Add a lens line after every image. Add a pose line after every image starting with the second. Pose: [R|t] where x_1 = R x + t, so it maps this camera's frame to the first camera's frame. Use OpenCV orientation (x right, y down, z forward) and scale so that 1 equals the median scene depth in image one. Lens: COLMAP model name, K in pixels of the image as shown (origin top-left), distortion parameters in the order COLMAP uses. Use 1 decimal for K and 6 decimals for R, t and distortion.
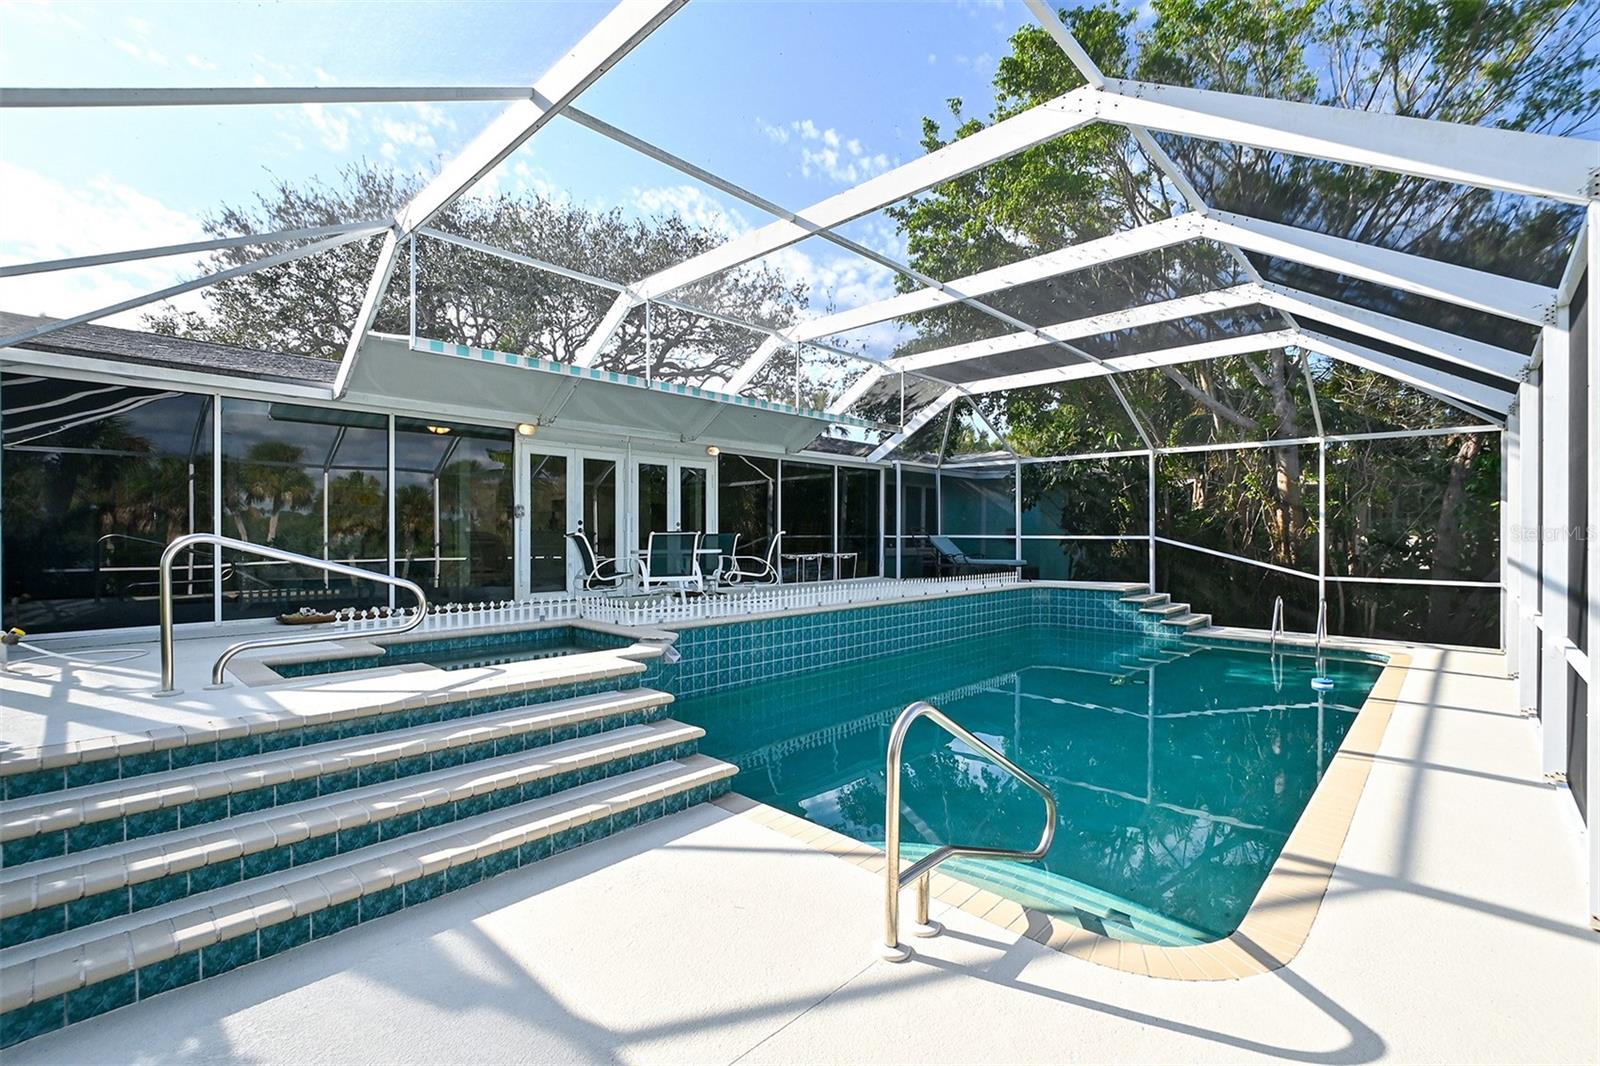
lens RADIAL K [[704.5, 0, 806.9], [0, 704.5, 535.5], [0, 0, 1]] dist [-0.000664, -0.000773]
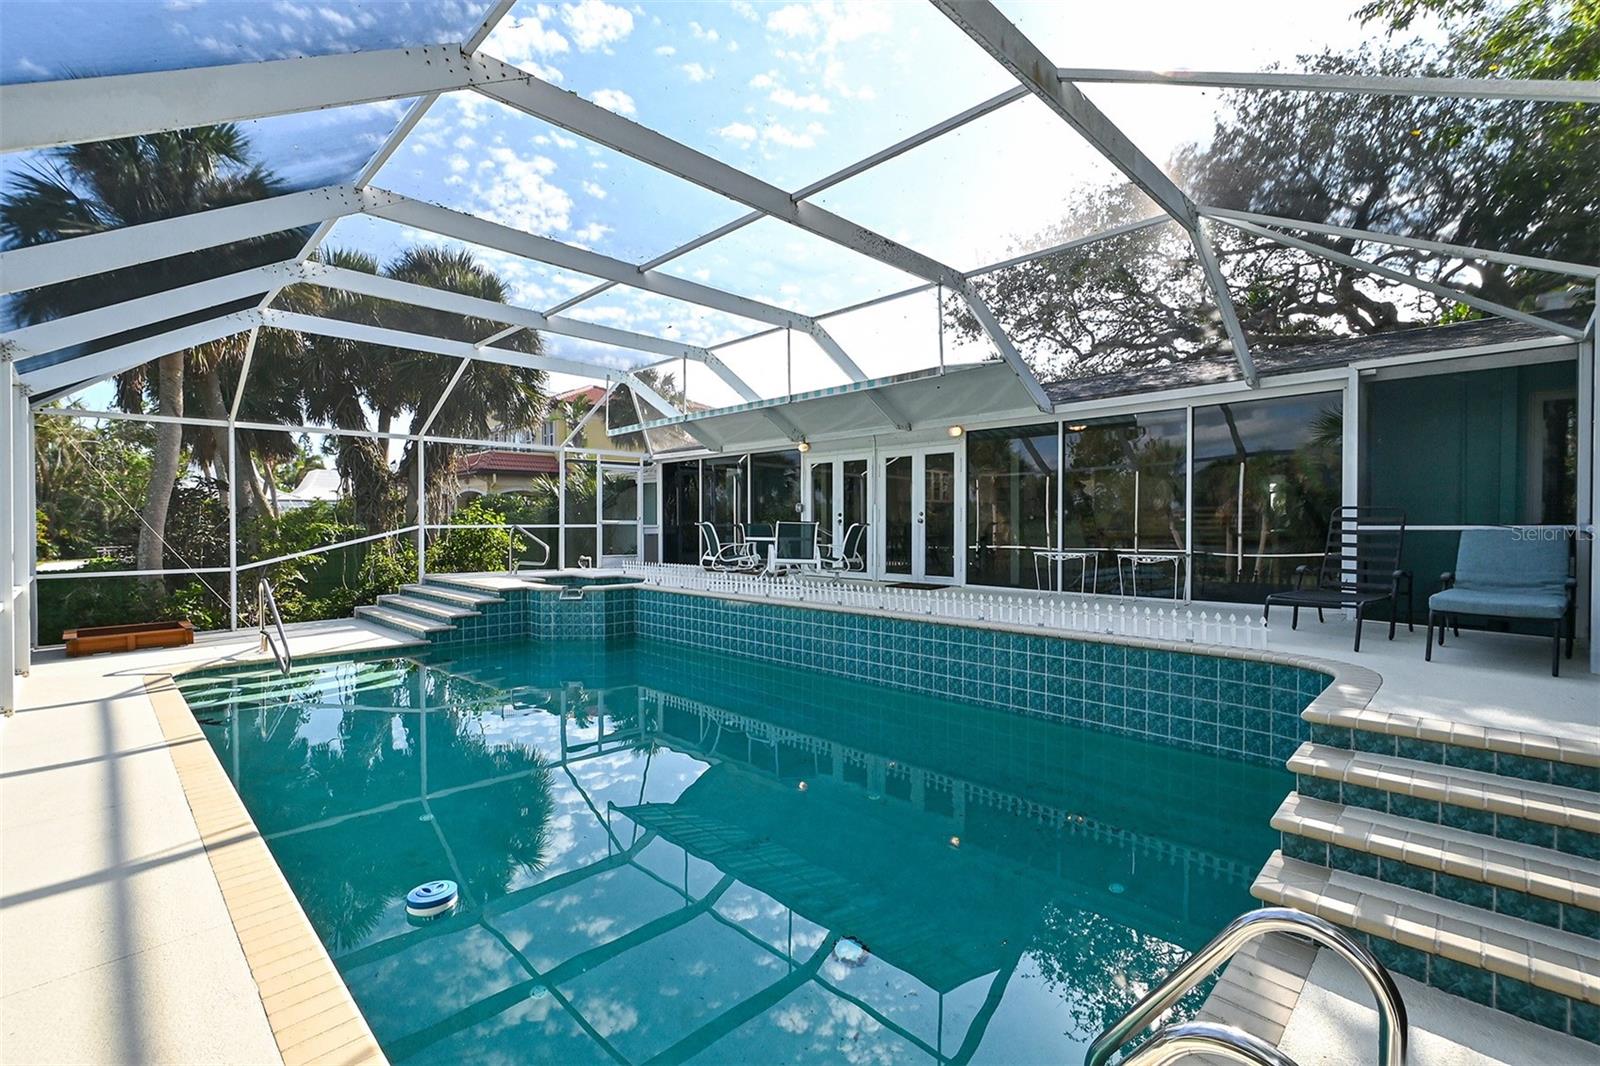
lens RADIAL K [[705.5, 0, 799.9], [0, 705.5, 551.5], [0, 0, 1]] dist [0.032516, -0.000265]
pose [[-0.022143, 0.037065, -0.999068, 0.727909], [-0.001794, 0.999309, 0.037114, -0.000845], [0.999753, 0.002614, -0.022061, 0.780004]]
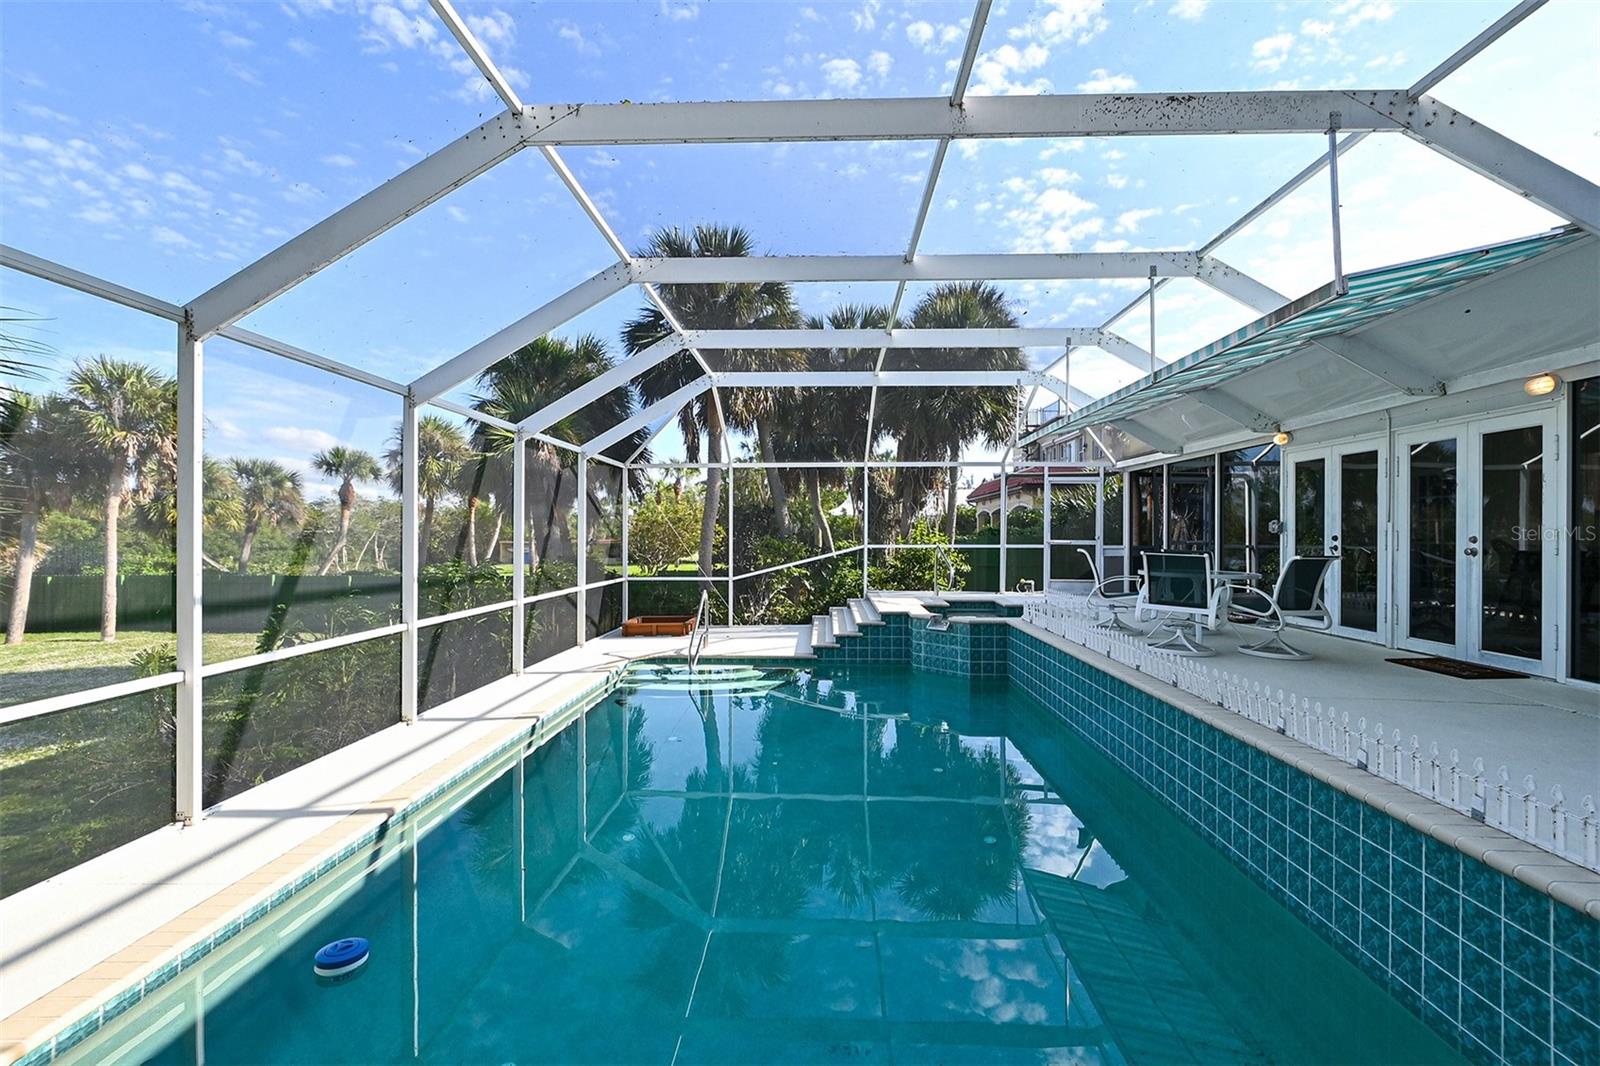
lens RADIAL K [[689.6, 0, 836.6], [0, 689.6, 530.8], [0, 0, 1]] dist [-0.001598, -0.004311]
pose [[-0.740241, -0.005471, -0.672320, 0.496179], [-0.005133, 0.999984, -0.002485, -0.017846], [0.672322, 0.001611, -0.740257, 0.967476]]
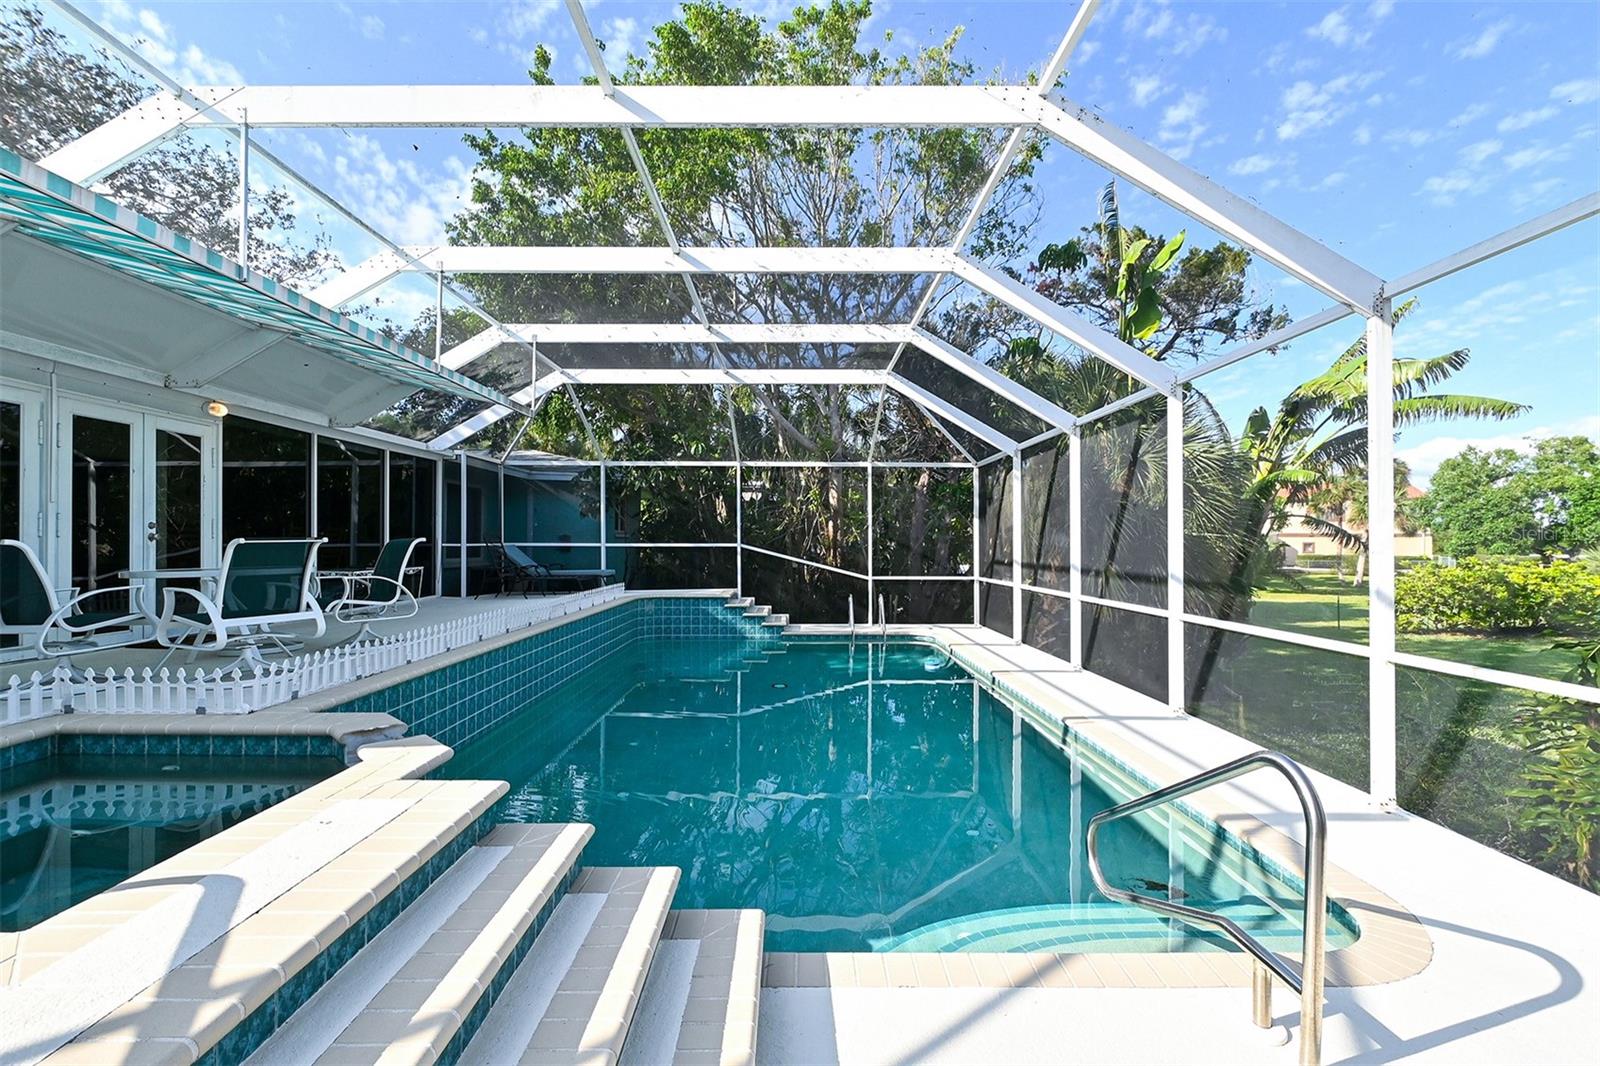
lens RADIAL K [[704.5, 0, 806.9], [0, 704.5, 535.5], [0, 0, 1]] dist [-0.000664, -0.000773]
pose [[0.720625, 0.005628, 0.693302, -0.177787], [0.001540, 0.999952, -0.009718, -0.000866], [-0.693323, 0.008071, 0.720581, 0.178099]]
